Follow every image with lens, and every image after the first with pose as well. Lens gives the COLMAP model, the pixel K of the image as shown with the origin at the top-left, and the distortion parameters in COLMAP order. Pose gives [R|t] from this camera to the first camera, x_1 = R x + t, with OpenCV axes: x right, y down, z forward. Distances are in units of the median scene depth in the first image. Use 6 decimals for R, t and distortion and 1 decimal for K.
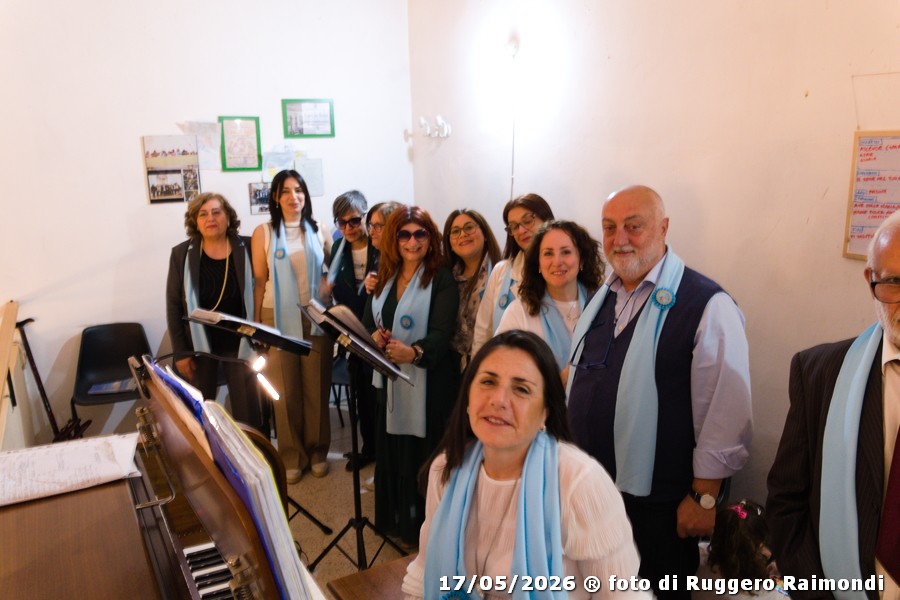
lens RADIAL K [[760.3, 0, 456.2], [0, 760.3, 304.6], [0, 0, 1]] dist [-0.074824, -0.005329]
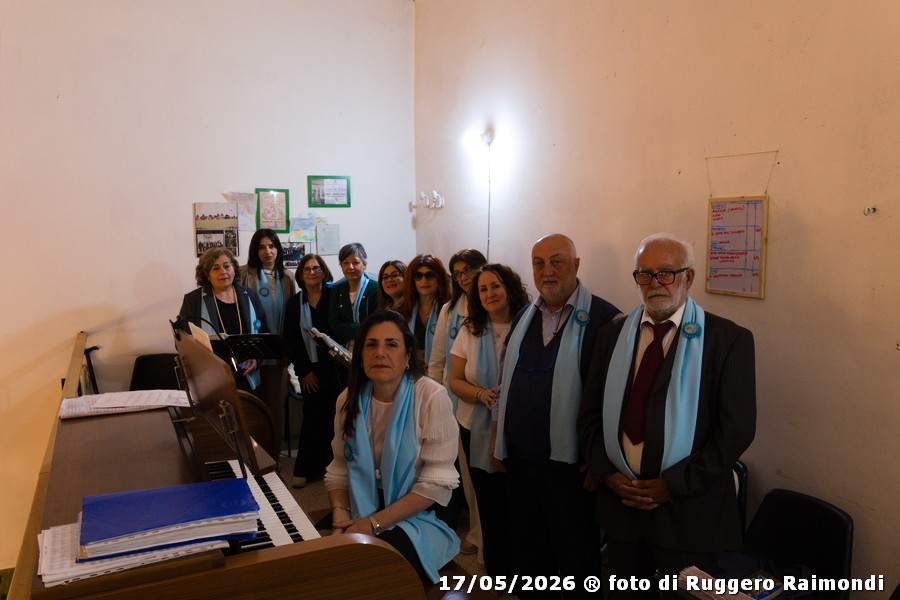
lens RADIAL K [[739.8, 0, 492.0], [0, 739.8, 287.0], [0, 0, 1]] dist [-0.113685, 0.003698]
pose [[0.999777, 0.014323, -0.015531, 0.094197], [-0.016147, 0.992091, -0.124480, 0.054168], [0.013625, 0.124703, 0.992101, -0.168979]]
